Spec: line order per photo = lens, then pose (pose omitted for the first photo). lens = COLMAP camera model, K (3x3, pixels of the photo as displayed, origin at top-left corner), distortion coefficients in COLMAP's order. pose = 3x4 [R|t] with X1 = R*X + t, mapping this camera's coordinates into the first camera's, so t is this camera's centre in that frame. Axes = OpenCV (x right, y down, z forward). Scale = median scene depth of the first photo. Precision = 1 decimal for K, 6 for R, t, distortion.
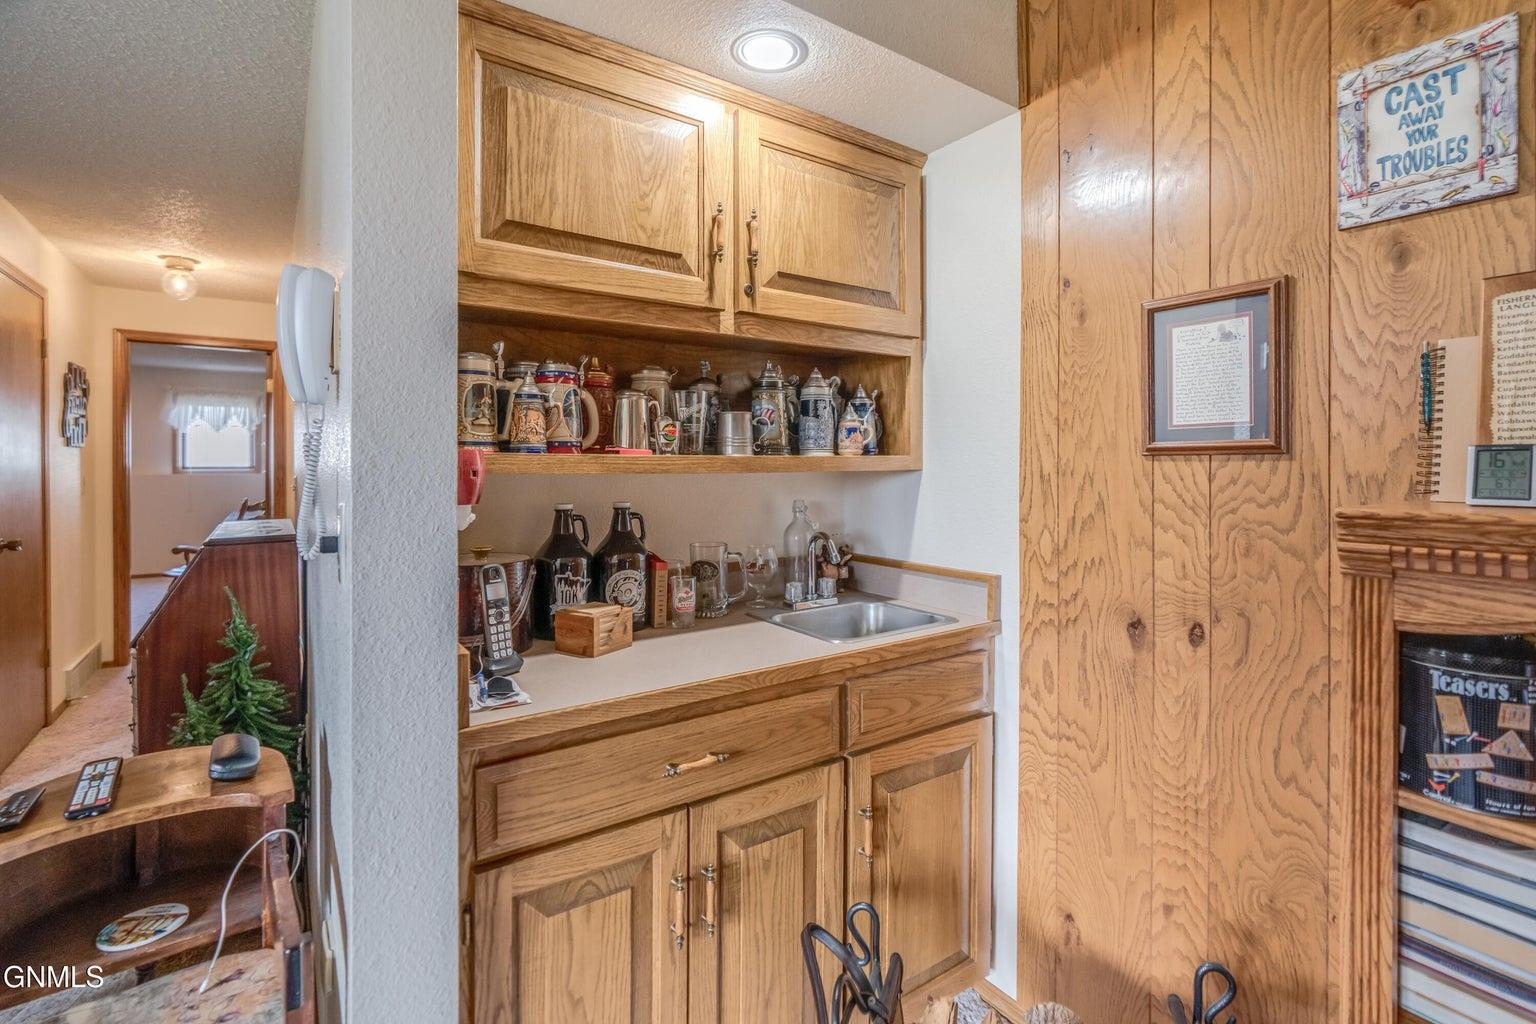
lens RADIAL K [[684.3, 0, 769.1], [0, 684.3, 466.7], [0, 0, 1]] dist [-0.001631, -0.000183]
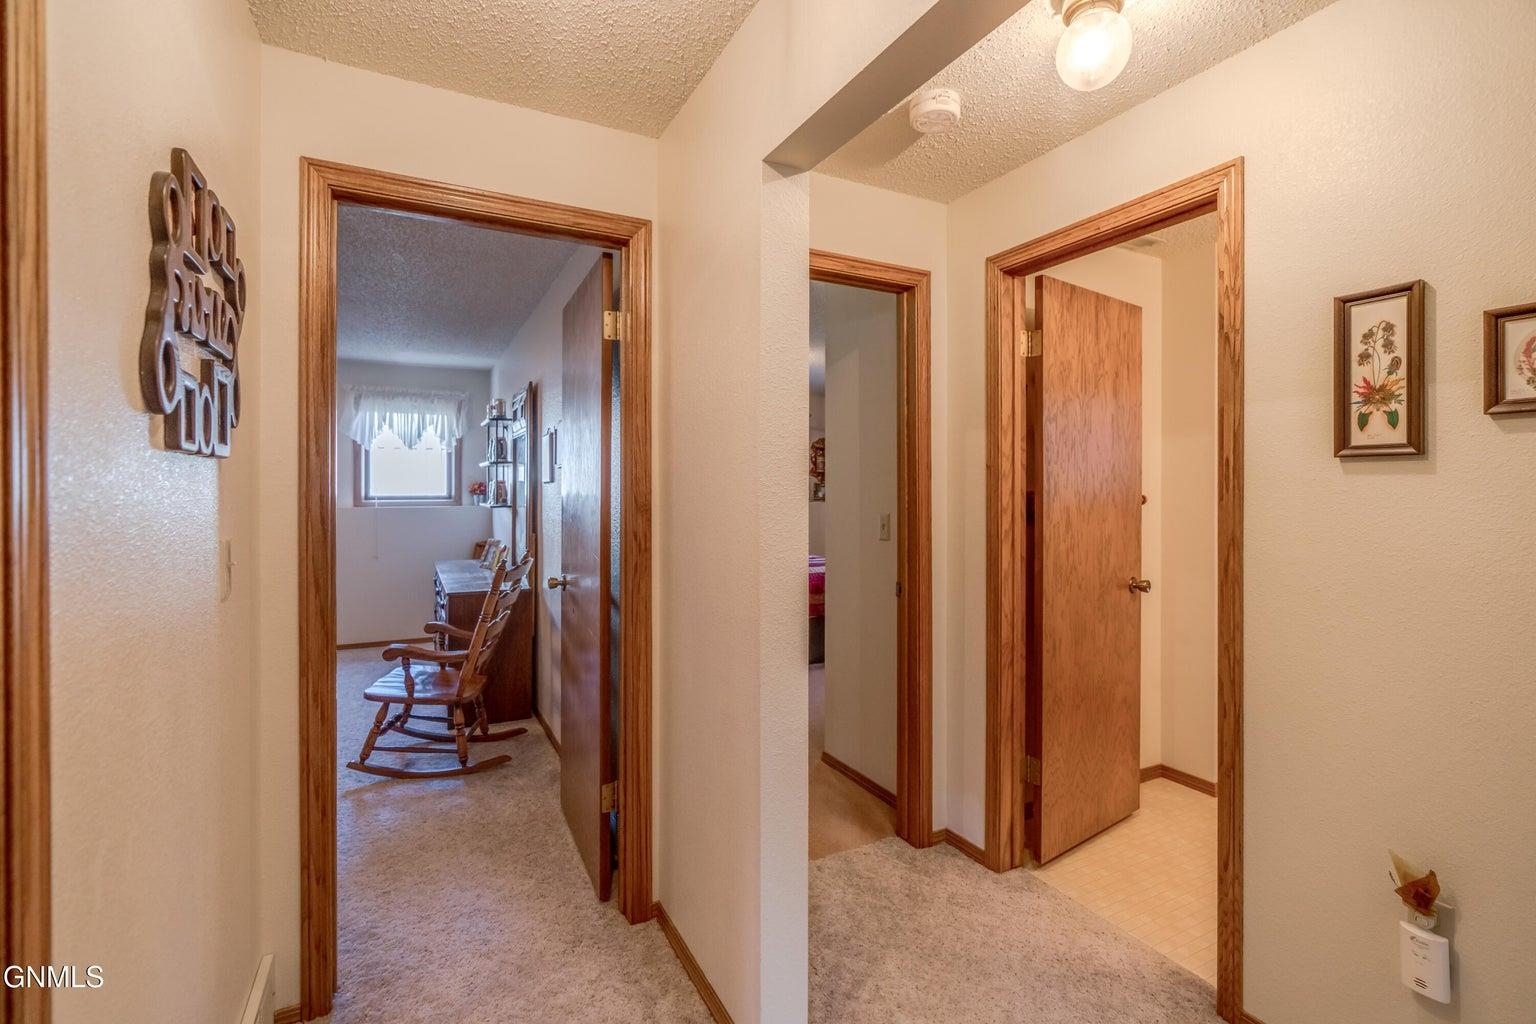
lens RADIAL K [[680.3, 0, 764.7], [0, 680.3, 491.2], [0, 0, 1]] dist [-0.000721, 0.000078]
pose [[0.990209, 0.000796, -0.139591, -0.336762], [-0.000752, 1.000000, 0.000372, -0.006059], [0.139591, -0.000264, 0.990209, 0.341574]]
